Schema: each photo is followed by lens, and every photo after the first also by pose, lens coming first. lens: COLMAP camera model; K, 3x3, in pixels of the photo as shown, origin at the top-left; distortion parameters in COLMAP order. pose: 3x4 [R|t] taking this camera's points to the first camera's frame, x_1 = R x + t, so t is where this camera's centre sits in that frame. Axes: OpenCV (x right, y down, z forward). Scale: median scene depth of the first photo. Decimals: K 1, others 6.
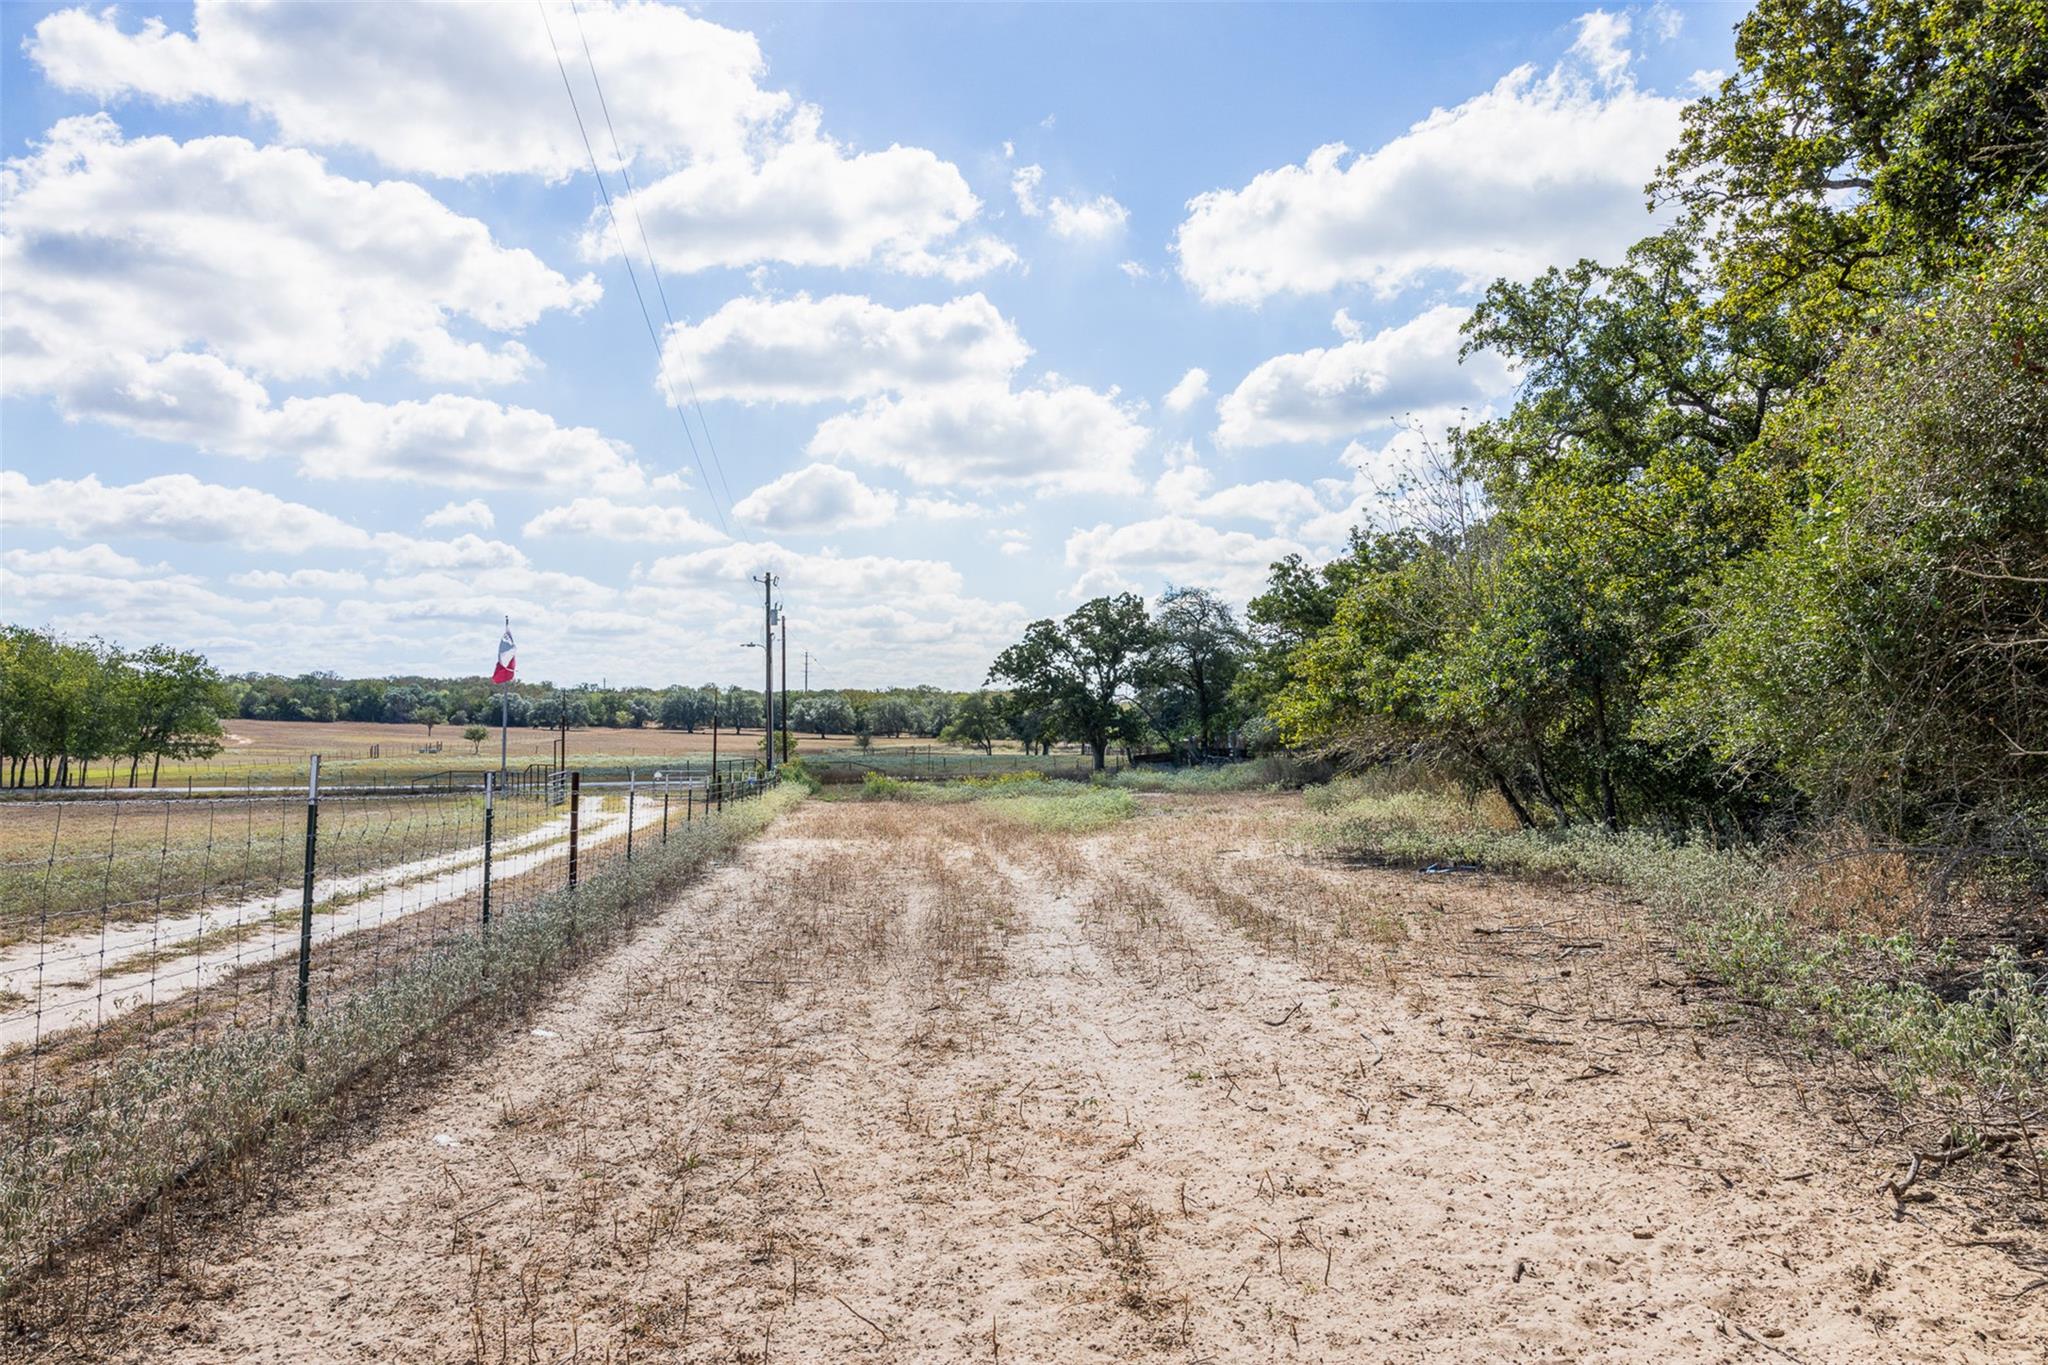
lens RADIAL K [[1396.4, 0, 1025.2], [0, 1396.4, 683.7], [0, 0, 1]] dist [0.000823, 0.000197]
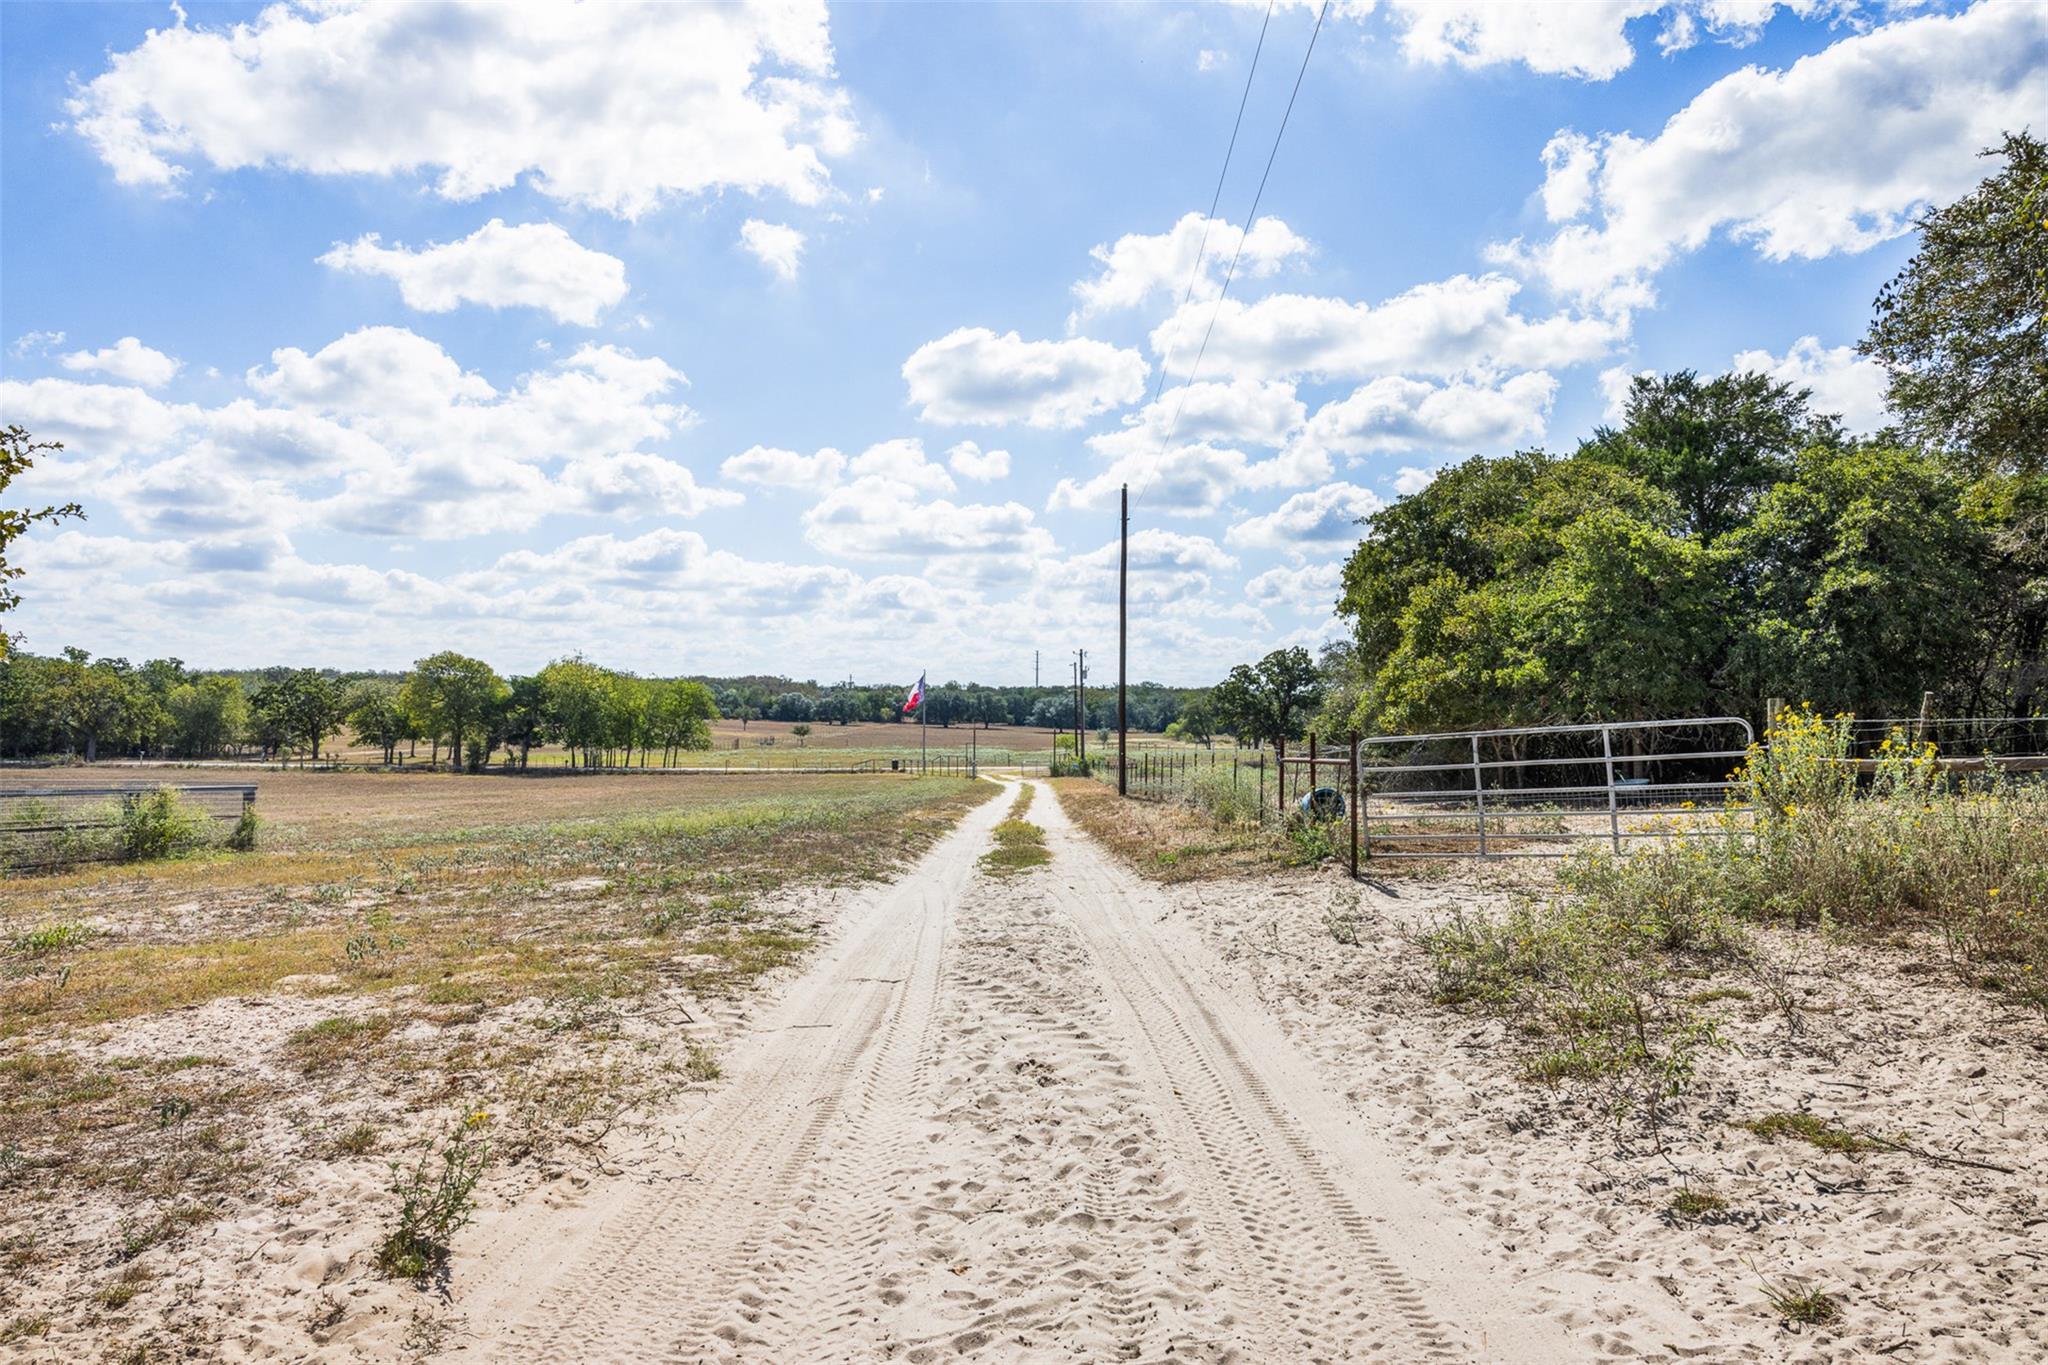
lens RADIAL K [[1396.4, 0, 1021.7], [0, 1396.4, 682.7], [0, 0, 1]] dist [0.000823, 0.000197]
pose [[0.987307, -0.001785, -0.158813, 0.006621], [0.002659, 0.999982, 0.005295, -0.013064], [0.158801, -0.005650, 0.987294, -0.217909]]
